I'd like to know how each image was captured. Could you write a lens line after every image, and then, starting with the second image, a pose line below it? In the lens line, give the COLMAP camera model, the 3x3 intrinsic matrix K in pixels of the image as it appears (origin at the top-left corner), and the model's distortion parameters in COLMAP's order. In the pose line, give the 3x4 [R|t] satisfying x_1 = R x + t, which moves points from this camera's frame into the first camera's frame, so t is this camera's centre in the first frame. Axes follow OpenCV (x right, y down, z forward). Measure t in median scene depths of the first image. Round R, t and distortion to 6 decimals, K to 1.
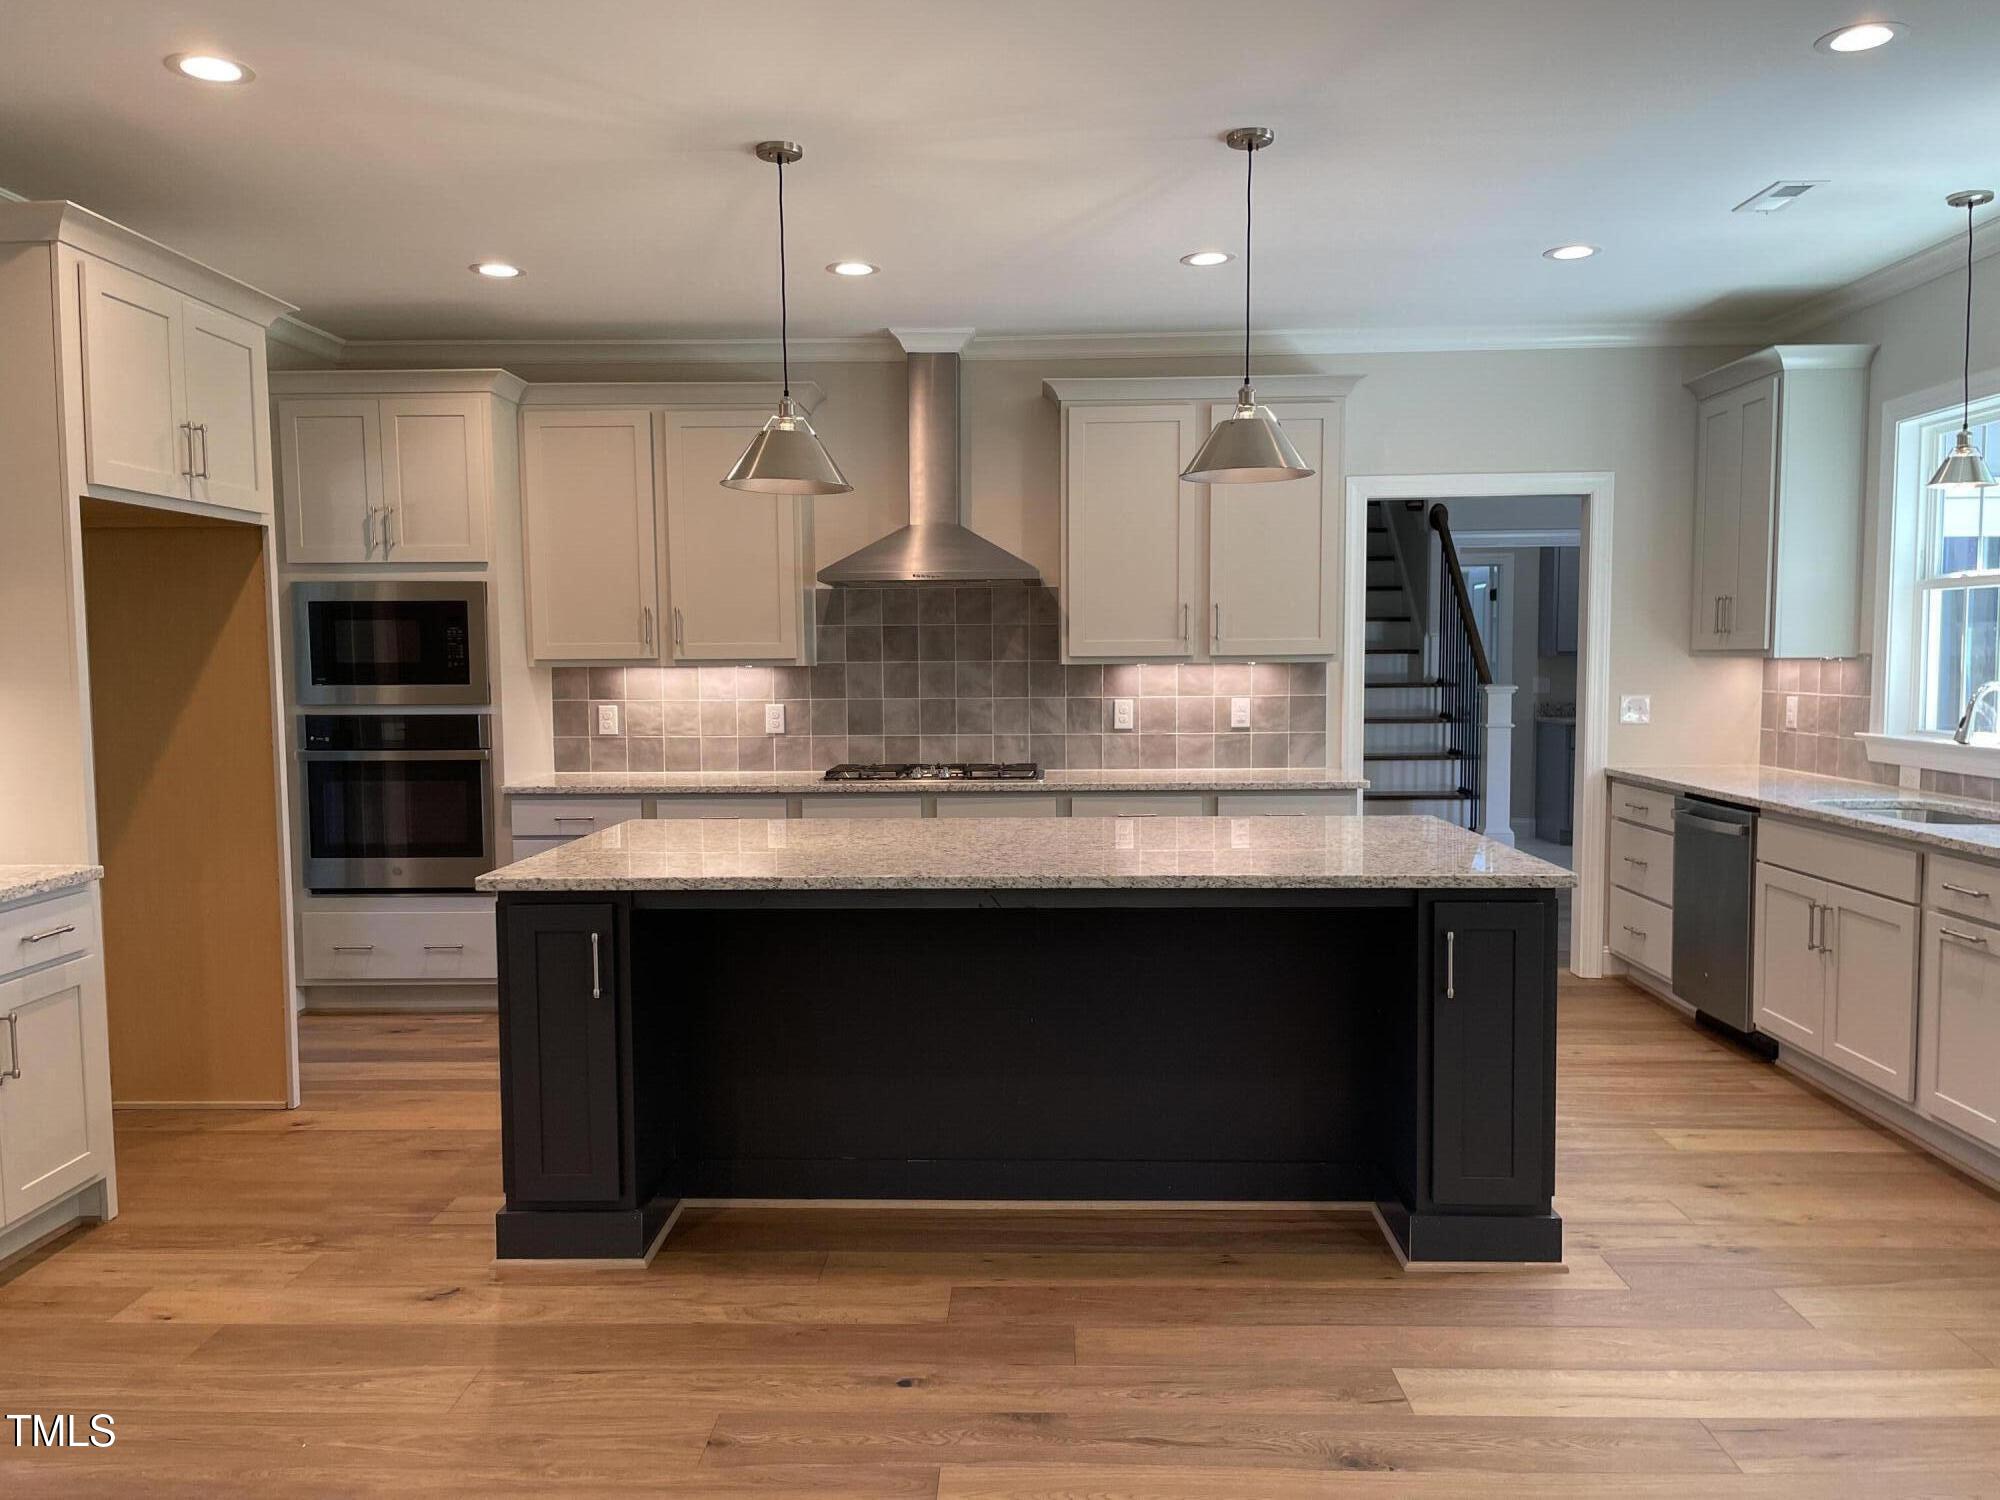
lens RADIAL K [[1499.8, 0, 1000.0], [0, 1499.8, 750.0], [0, 0, 1]] dist [0.061920, -0.002849]
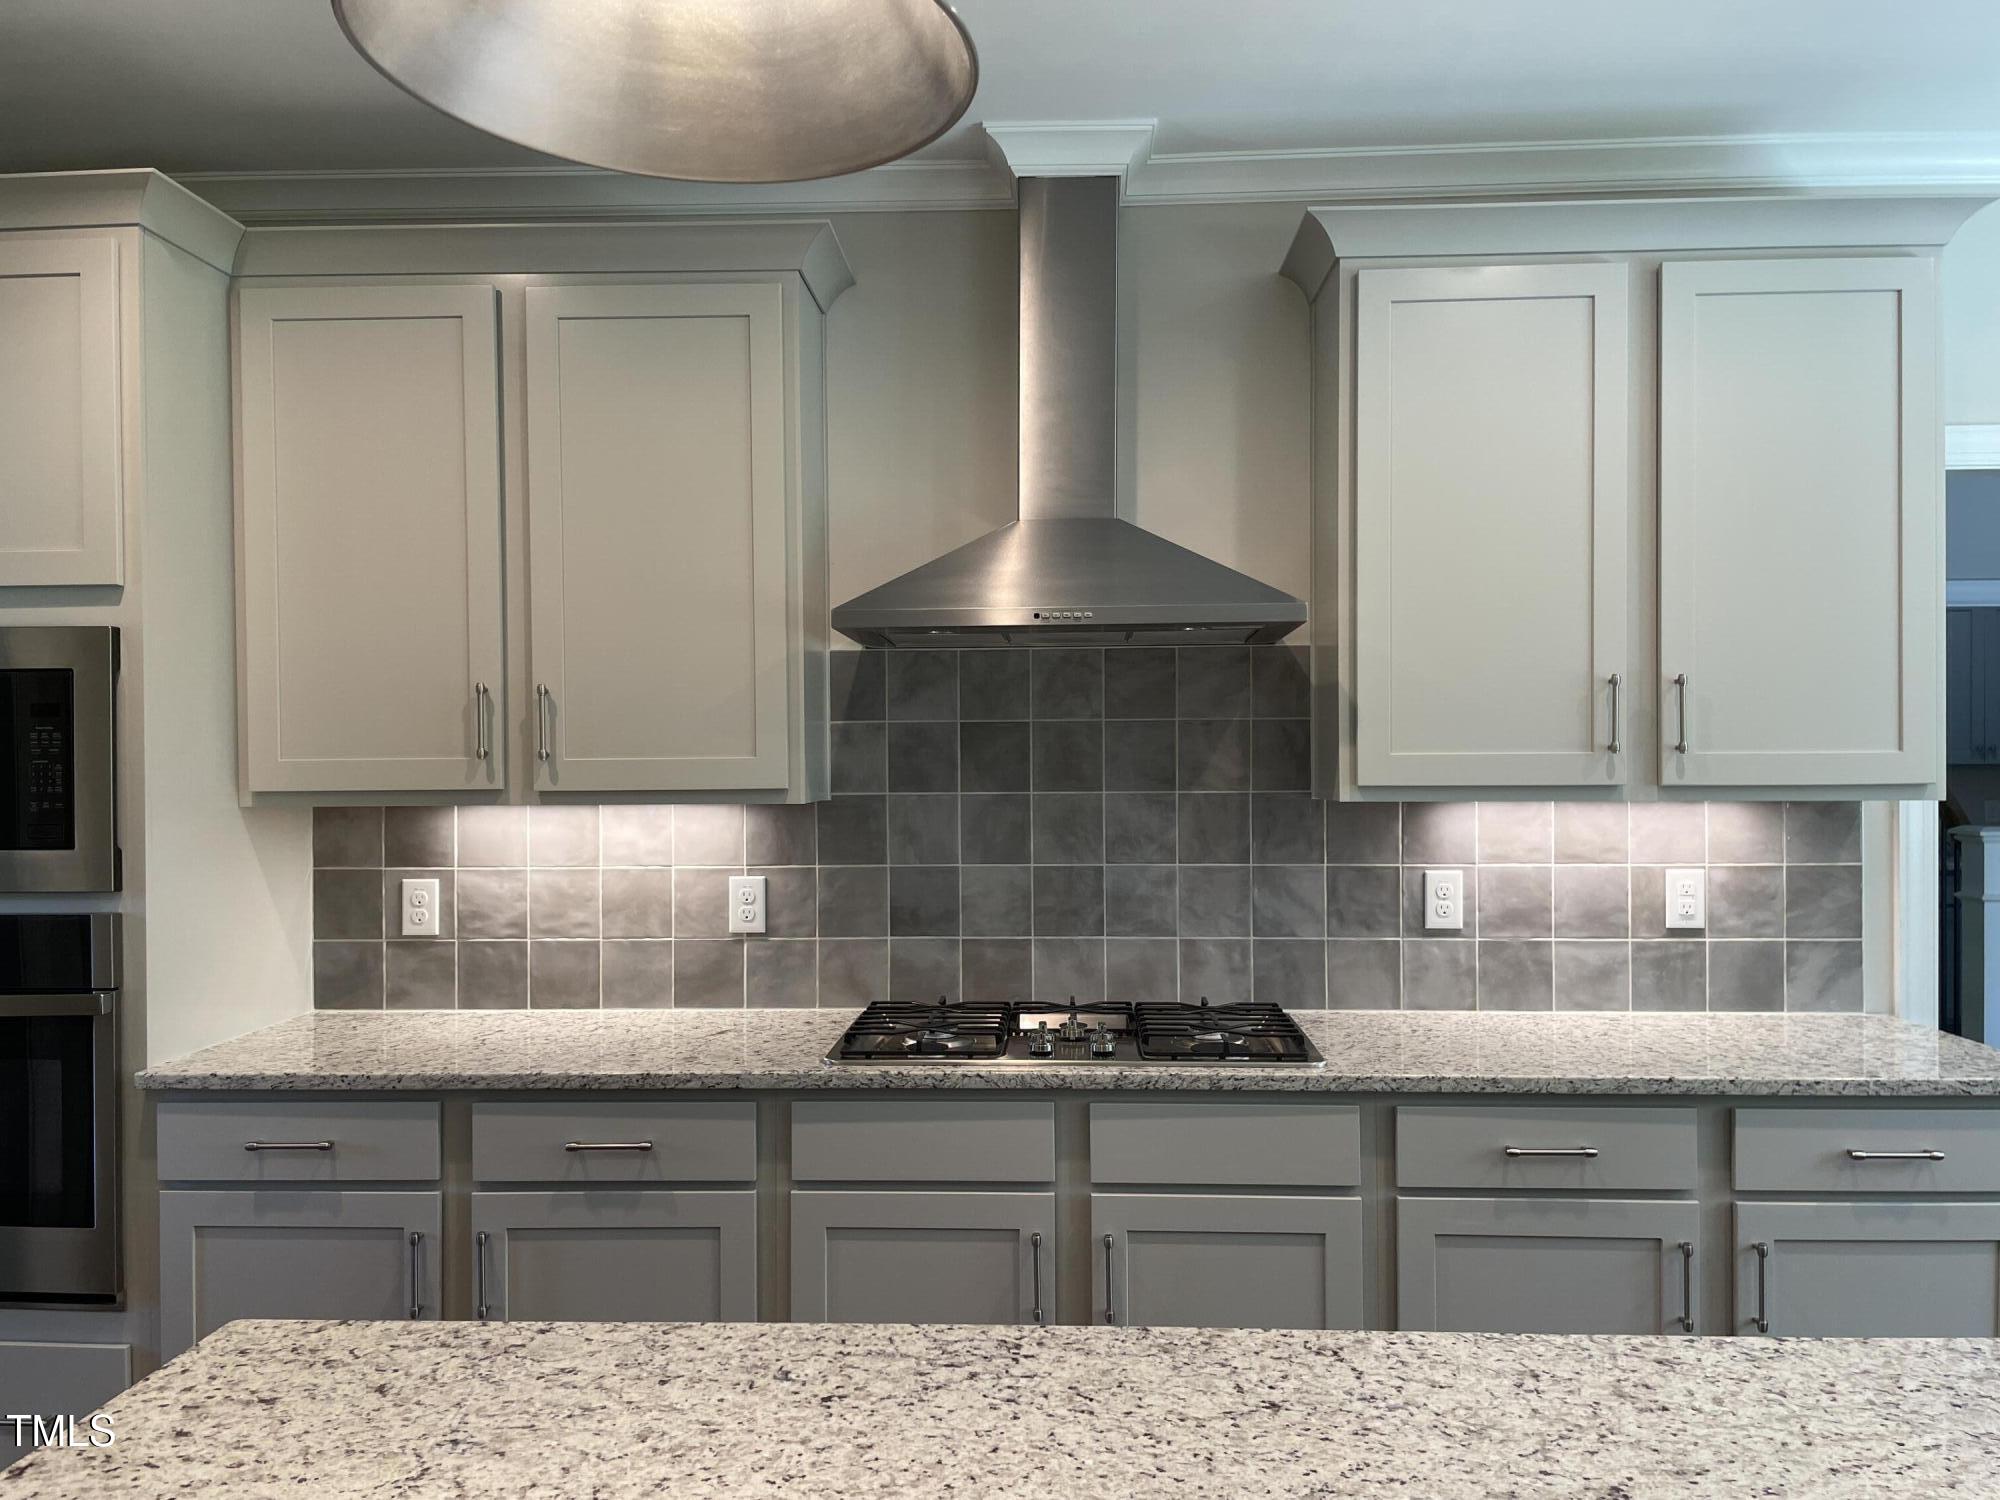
lens RADIAL K [[1499.8, 0, 1000.0], [0, 1499.8, 750.0], [0, 0, 1]] dist [0.061920, -0.002849]
pose [[0.999882, 0.000943, -0.015342, -0.057056], [-0.002011, 0.997563, -0.069745, -0.038201], [0.015239, 0.069768, 0.997447, 0.495308]]
